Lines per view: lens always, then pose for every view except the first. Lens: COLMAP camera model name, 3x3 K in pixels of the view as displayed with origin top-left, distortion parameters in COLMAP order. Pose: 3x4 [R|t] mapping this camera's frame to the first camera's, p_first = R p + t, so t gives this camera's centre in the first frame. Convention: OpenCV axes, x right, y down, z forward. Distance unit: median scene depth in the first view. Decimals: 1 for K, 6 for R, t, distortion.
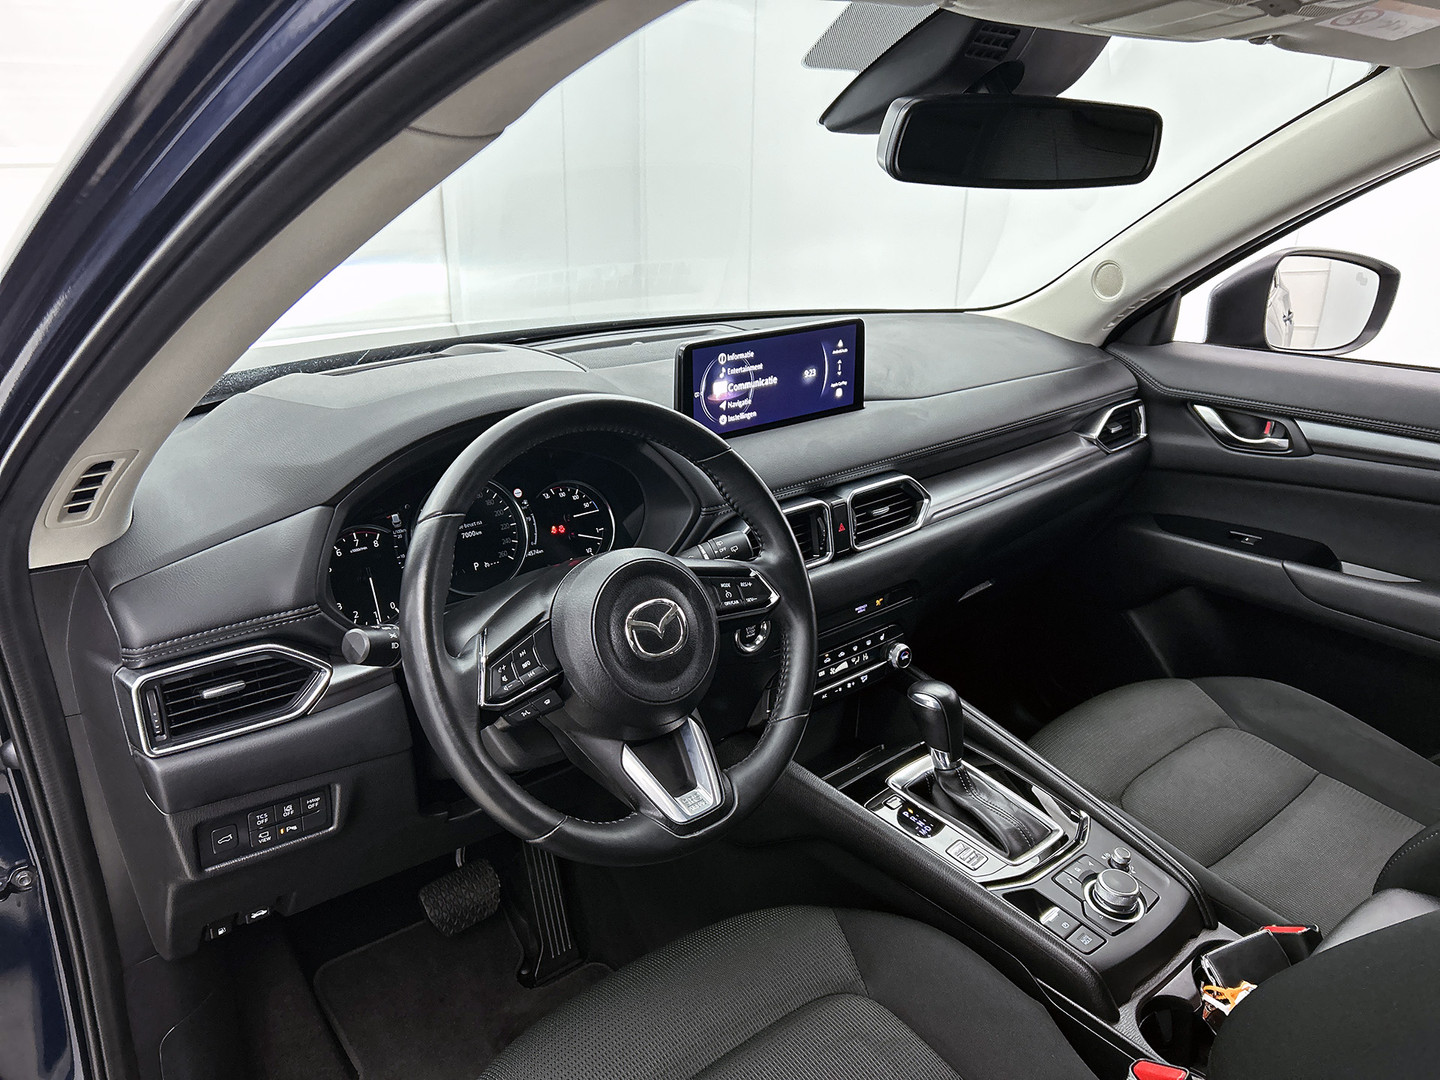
lens RADIAL K [[1081.5, 0, 715.7], [0, 1081.5, 579.0], [0, 0, 1]] dist [0.004469, -0.000454]
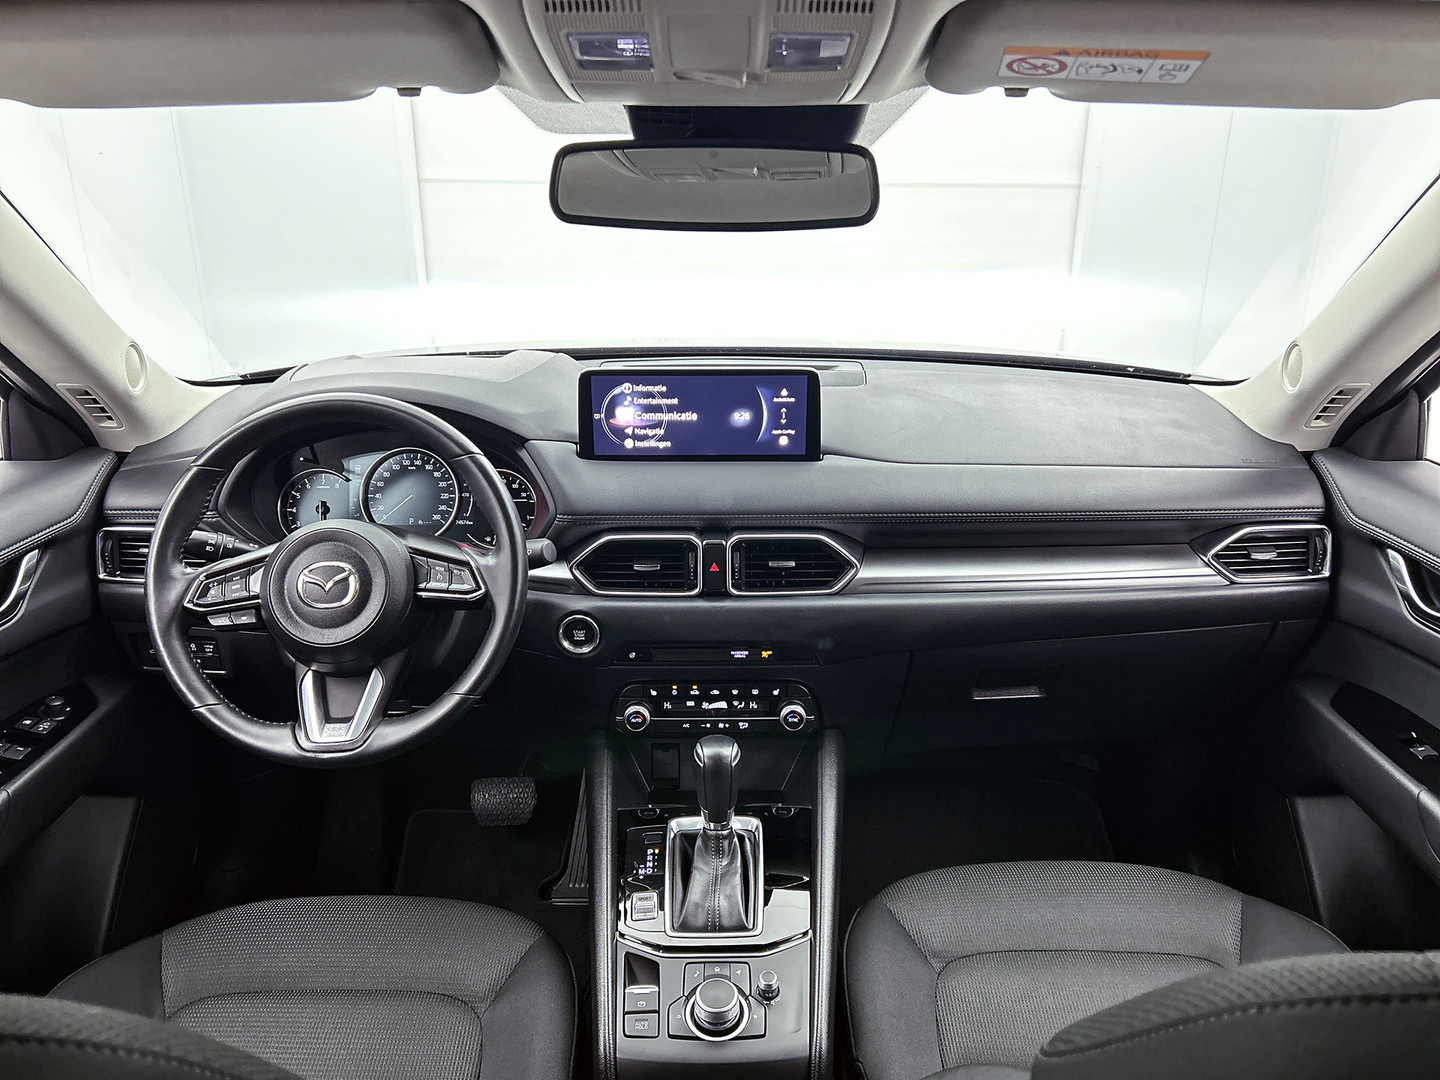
lens RADIAL K [[1089.6, 0, 720.0], [0, 1089.6, 540.0], [0, 0, 1]] dist [0.008807, 0.001031]
pose [[0.769582, 0.220637, -0.599219, 0.750071], [-0.243616, 0.968879, 0.043870, -0.122307], [0.590250, 0.112218, 0.799382, 0.185363]]
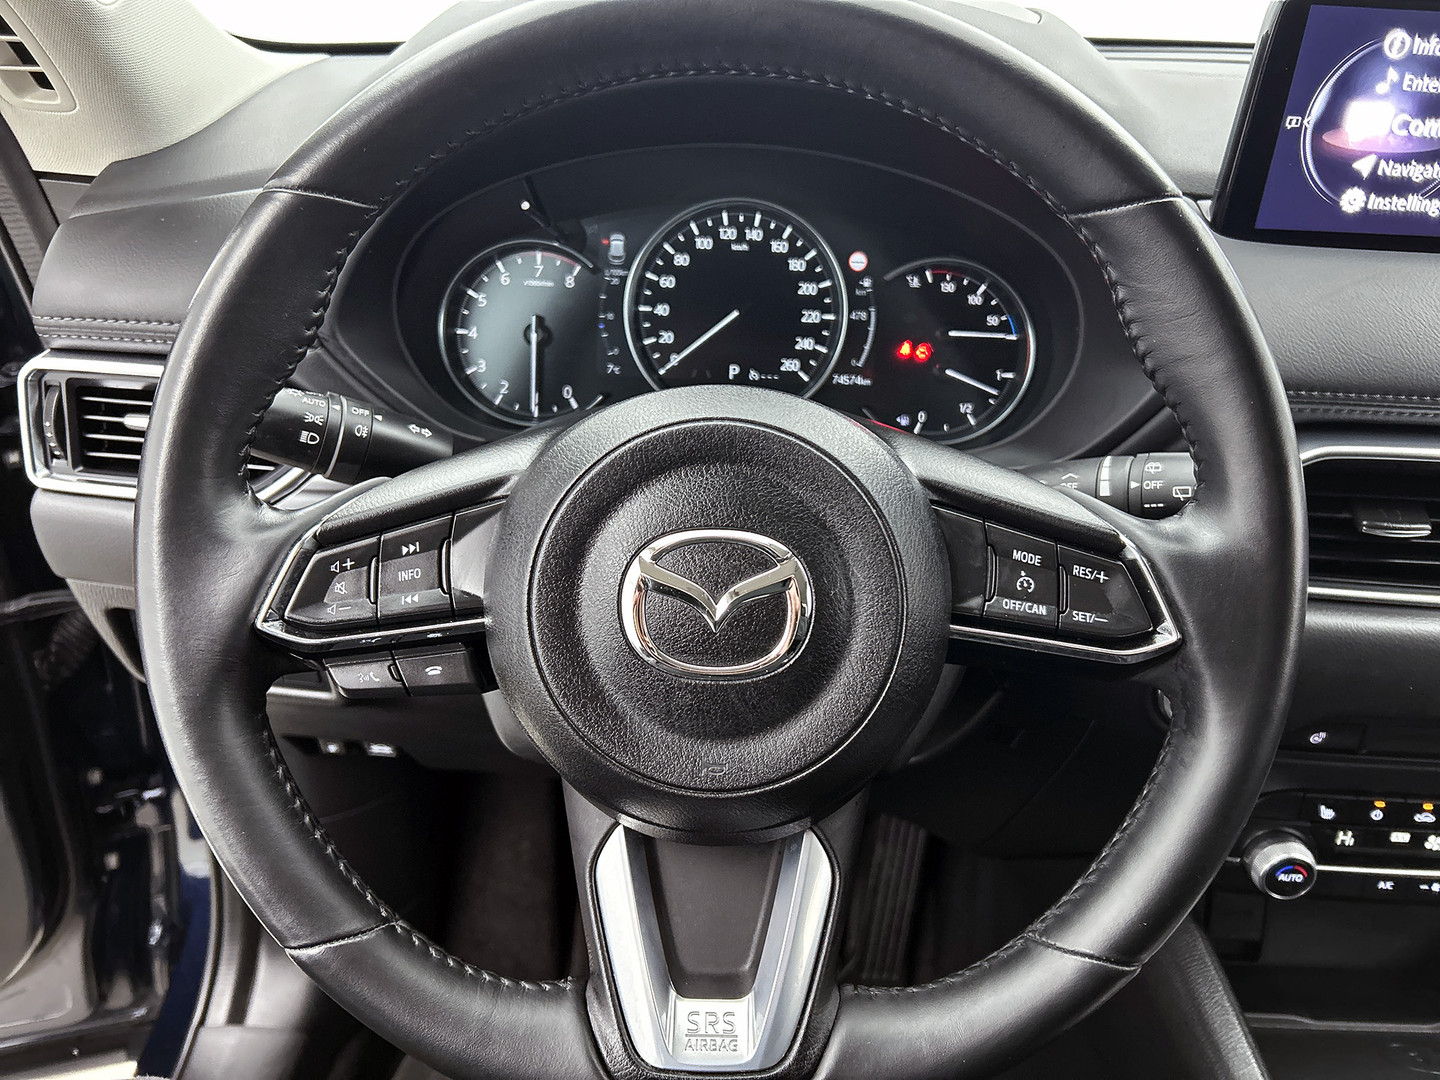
lens RADIAL K [[1136.6, 0, 700.9], [0, 1136.6, 548.5], [0, 0, 1]] dist [0.056843, -0.075690]
pose [[0.732184, 0.353585, -0.582138, 0.128164], [-0.285953, 0.935300, 0.208434, -0.040357], [0.618173, 0.013852, 0.785920, 0.487932]]
